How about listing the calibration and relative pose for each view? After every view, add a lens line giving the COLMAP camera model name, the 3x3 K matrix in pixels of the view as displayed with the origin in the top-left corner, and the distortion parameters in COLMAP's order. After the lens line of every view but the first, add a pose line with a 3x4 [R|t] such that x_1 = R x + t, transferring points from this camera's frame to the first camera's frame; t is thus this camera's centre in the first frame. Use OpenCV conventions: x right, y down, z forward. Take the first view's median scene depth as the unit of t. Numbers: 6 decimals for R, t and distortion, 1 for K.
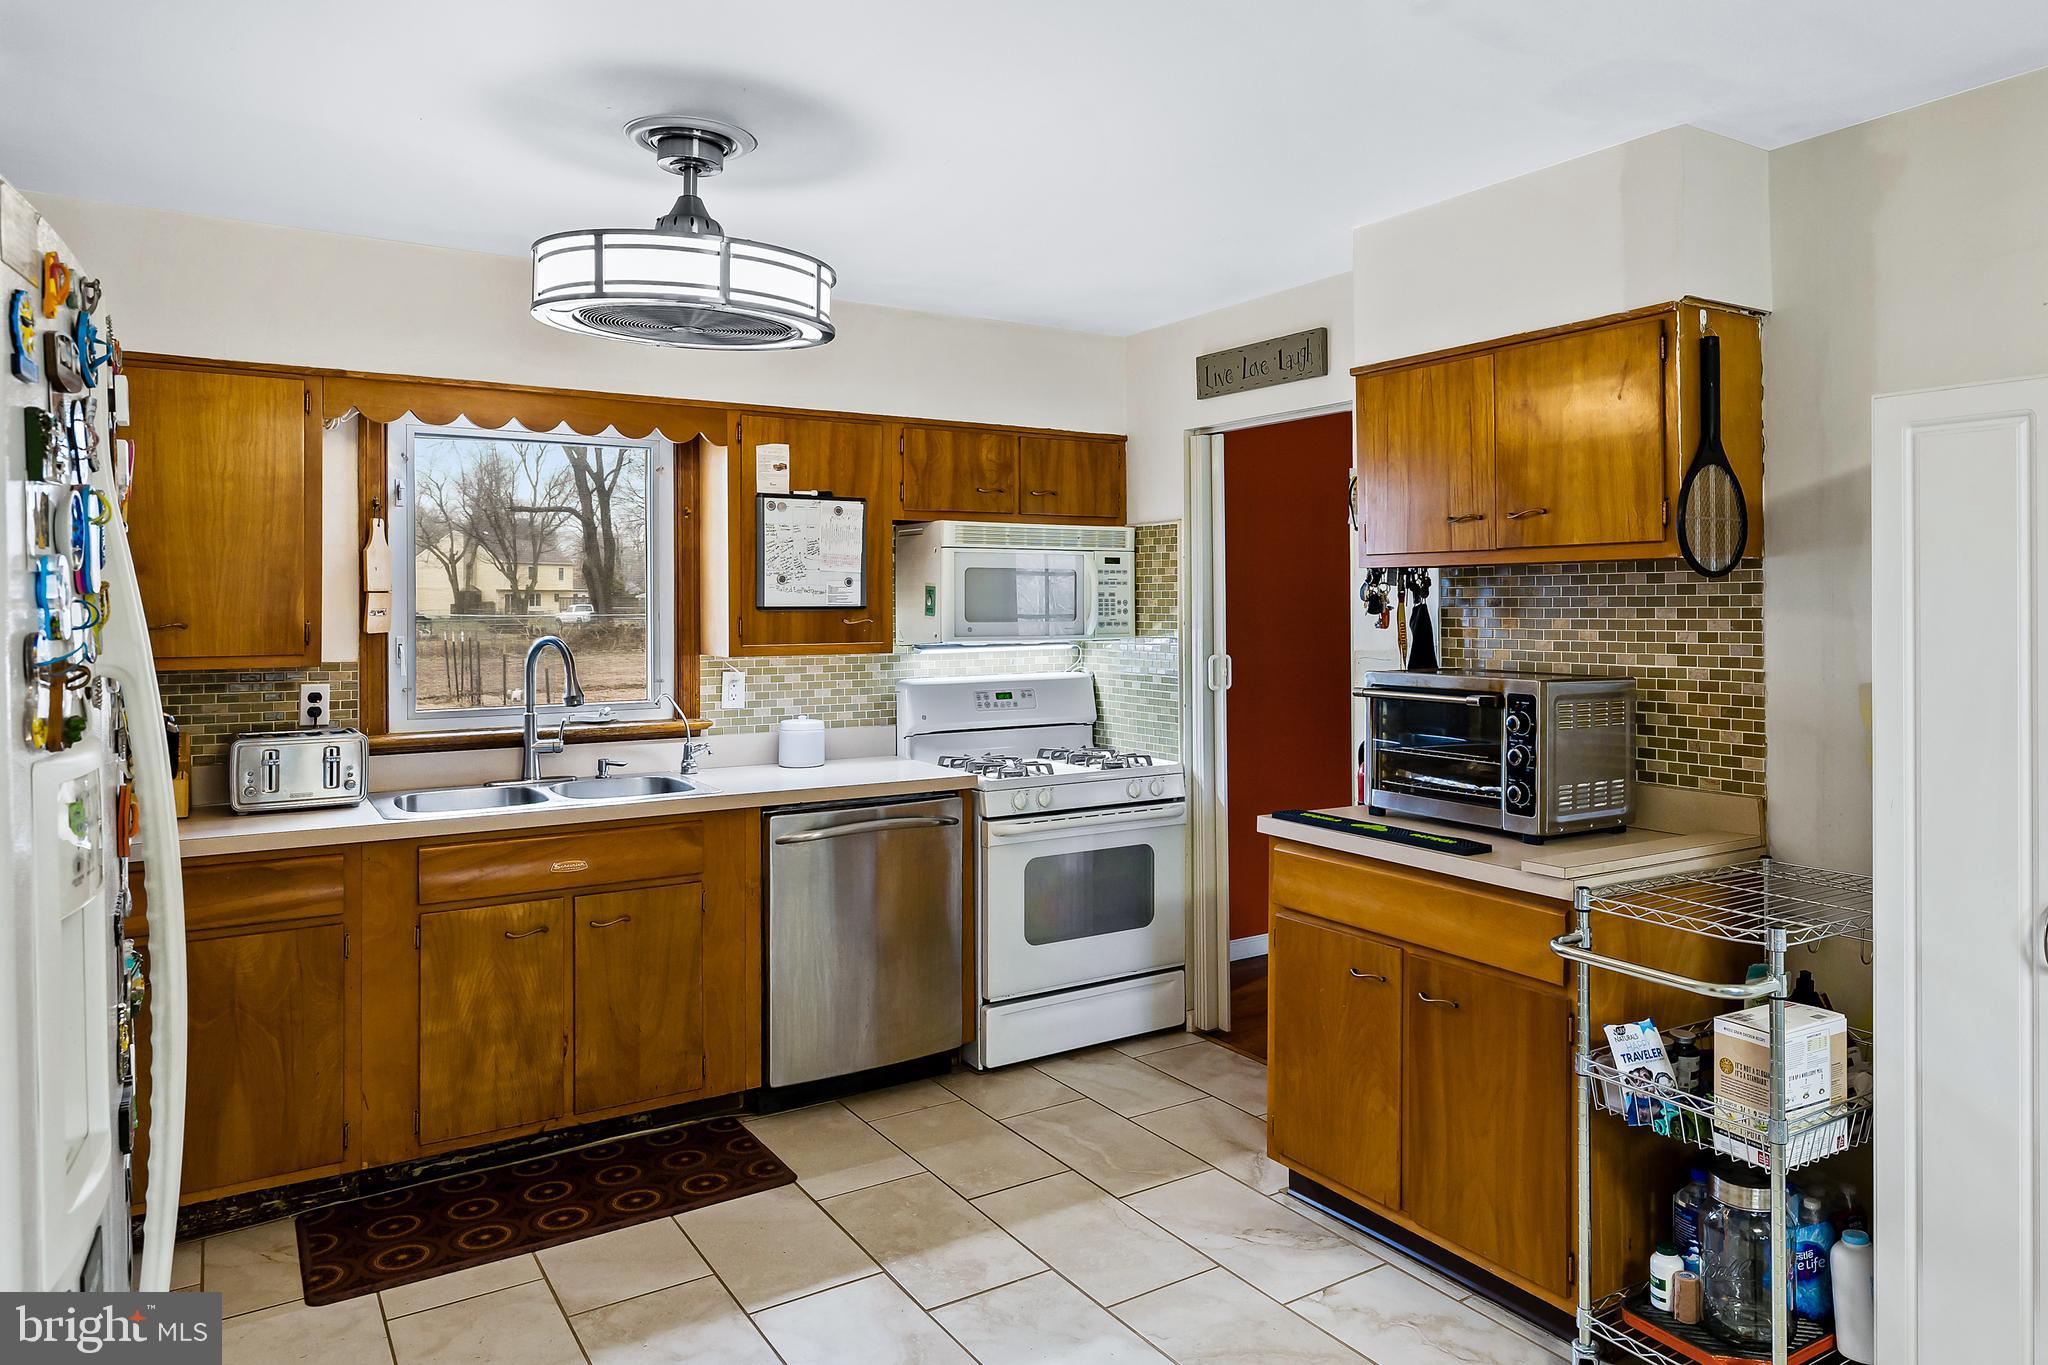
lens RADIAL K [[1291.8, 0, 1056.2], [0, 1291.8, 611.9], [0, 0, 1]] dist [-0.007709, 0.002022]
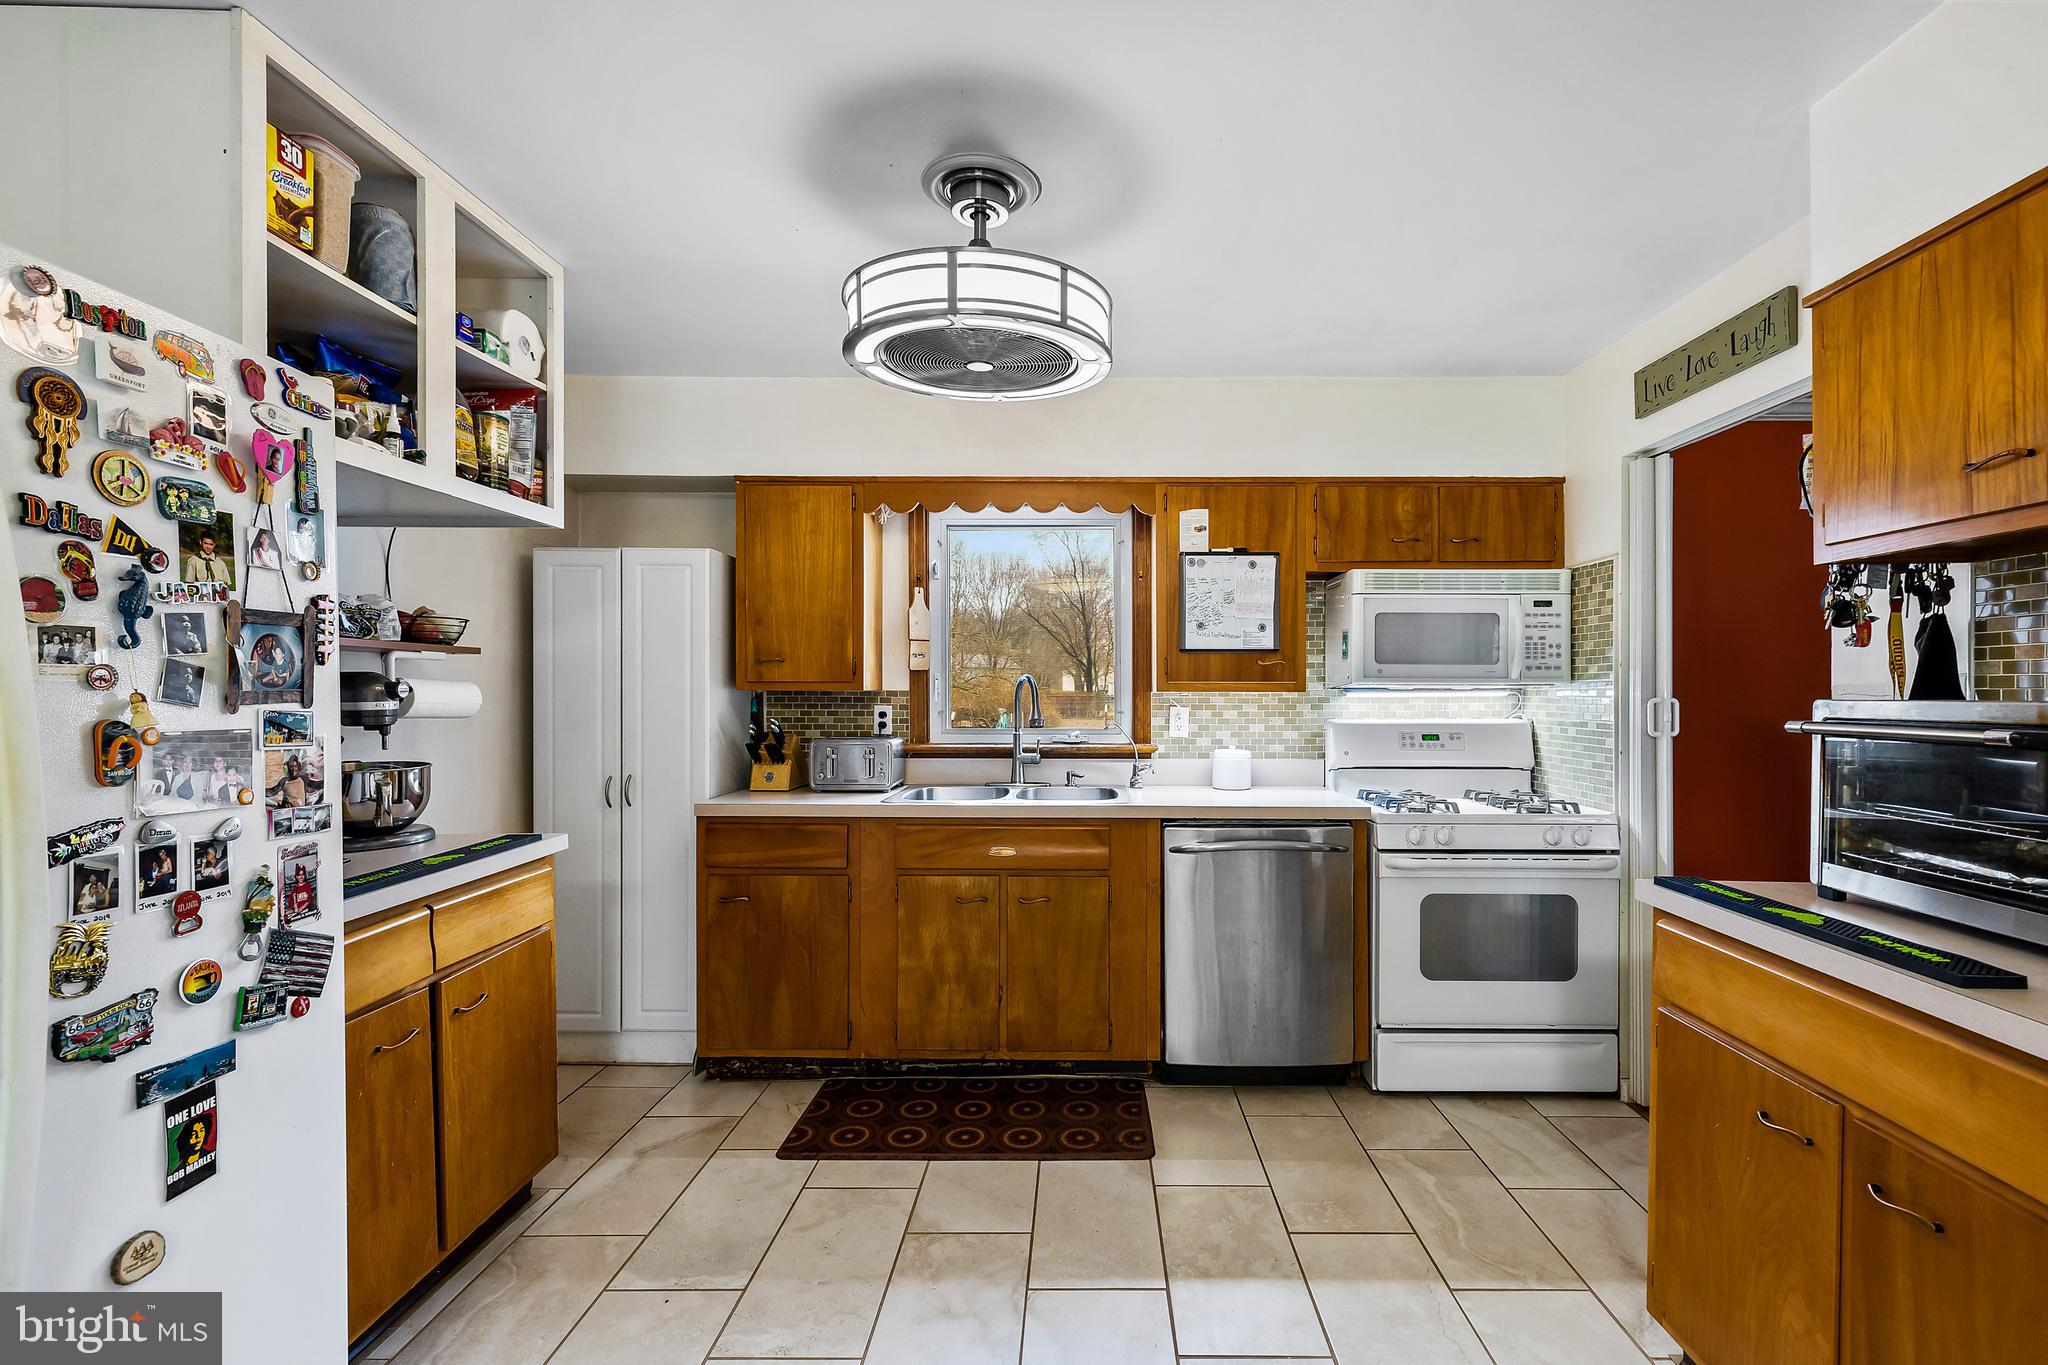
lens RADIAL K [[909.8, 0, 1034.7], [0, 909.8, 688.9], [0, 0, 1]] dist [0.004726, -0.000300]
pose [[0.844504, 0.011813, -0.535419, 0.112639], [-0.010533, 0.999930, 0.005448, 0.032563], [0.535446, 0.001039, 0.844569, 0.256969]]
